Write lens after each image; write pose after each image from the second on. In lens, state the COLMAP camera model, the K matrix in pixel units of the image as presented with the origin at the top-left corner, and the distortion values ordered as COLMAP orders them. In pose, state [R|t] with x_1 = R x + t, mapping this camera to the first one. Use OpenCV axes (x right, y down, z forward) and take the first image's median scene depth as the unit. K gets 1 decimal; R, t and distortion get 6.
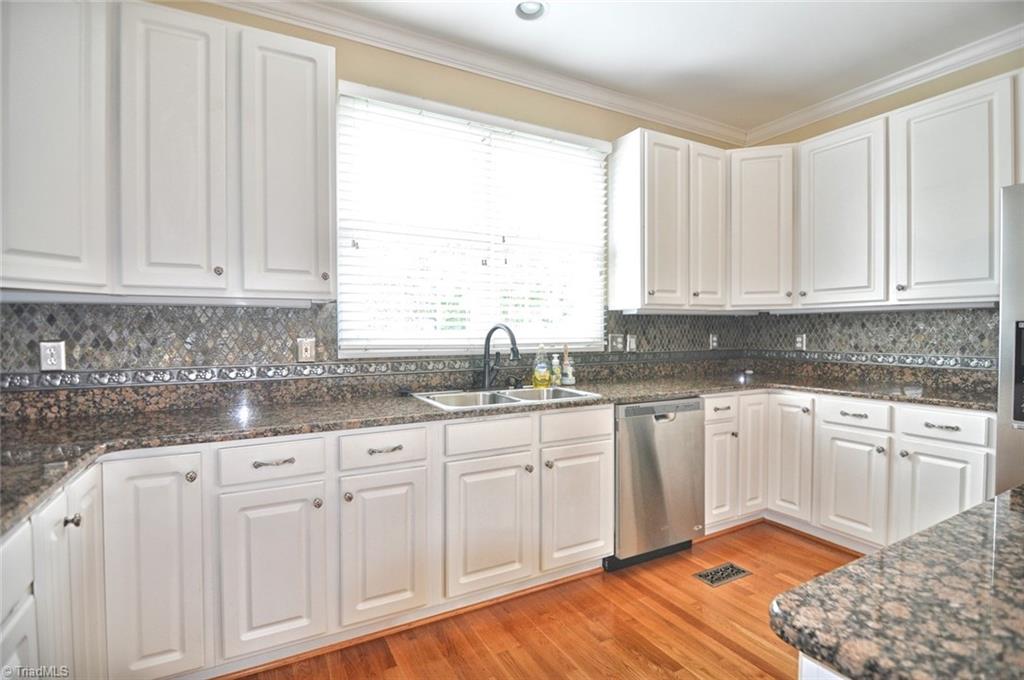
lens RADIAL K [[496.8, 0, 513.4], [0, 496.8, 338.5], [0, 0, 1]] dist [-0.008976, -0.001745]
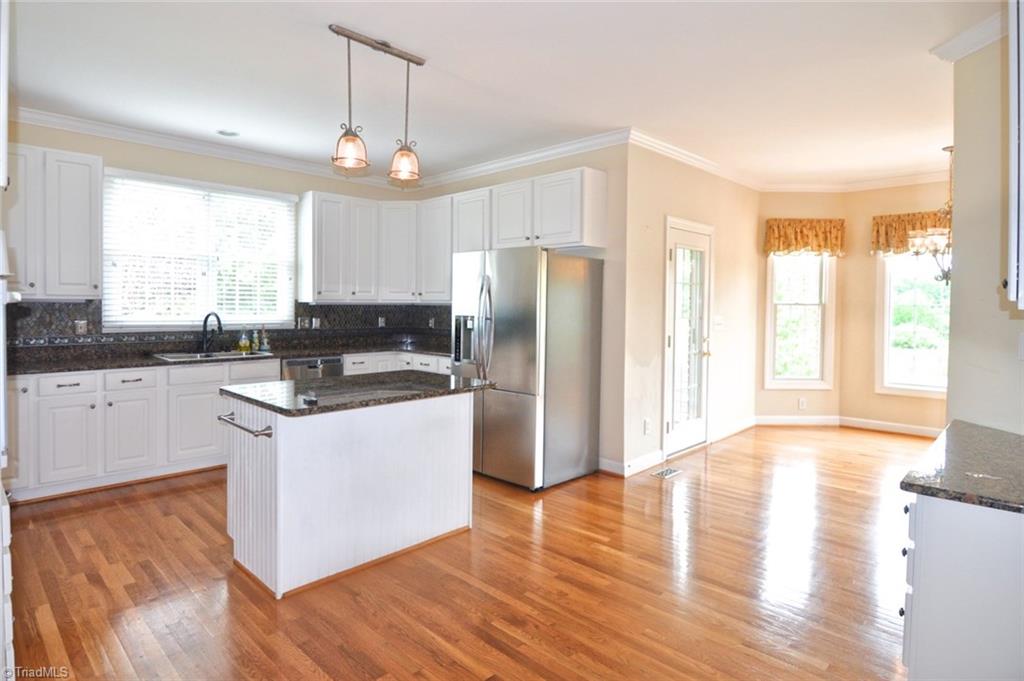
lens RADIAL K [[568.5, 0, 472.2], [0, 568.5, 315.8], [0, 0, 1]] dist [-0.010301, -0.000934]
pose [[0.965774, 0.007349, 0.259279, 0.329463], [-0.008571, 0.999957, 0.003585, -0.032482], [-0.259242, -0.005685, 0.965796, -1.080104]]
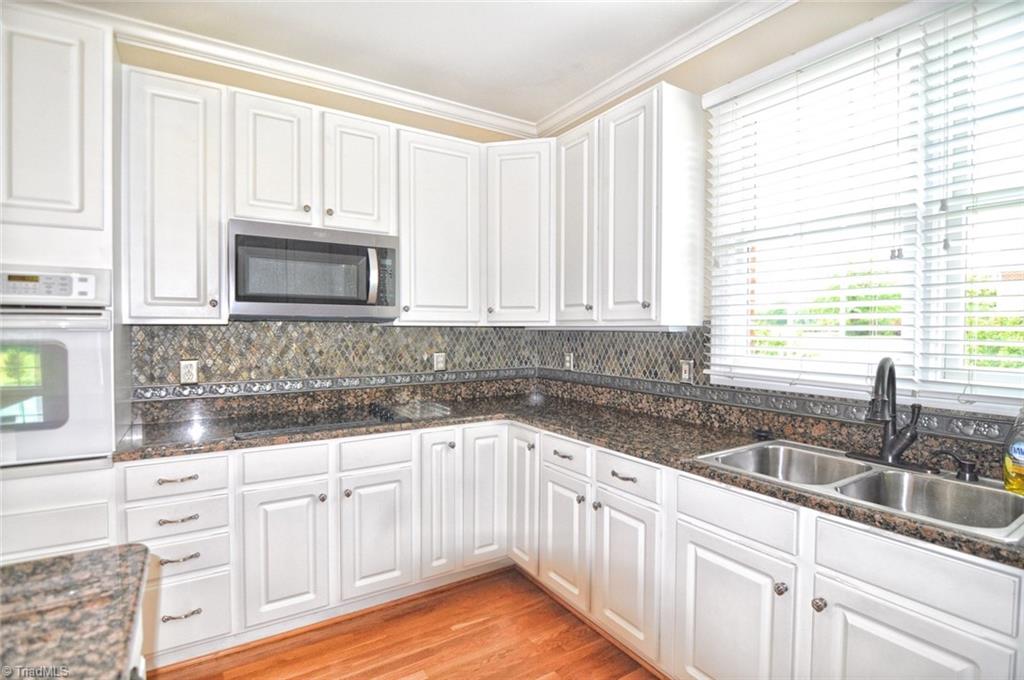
lens RADIAL K [[496.8, 0, 507.4], [0, 496.8, 340.8], [0, 0, 1]] dist [-0.008976, -0.001745]
pose [[0.047927, 0.030232, -0.998393, 0.559505], [-0.015206, 0.999448, 0.029534, -0.062184], [0.998735, 0.013766, 0.048360, 0.532075]]
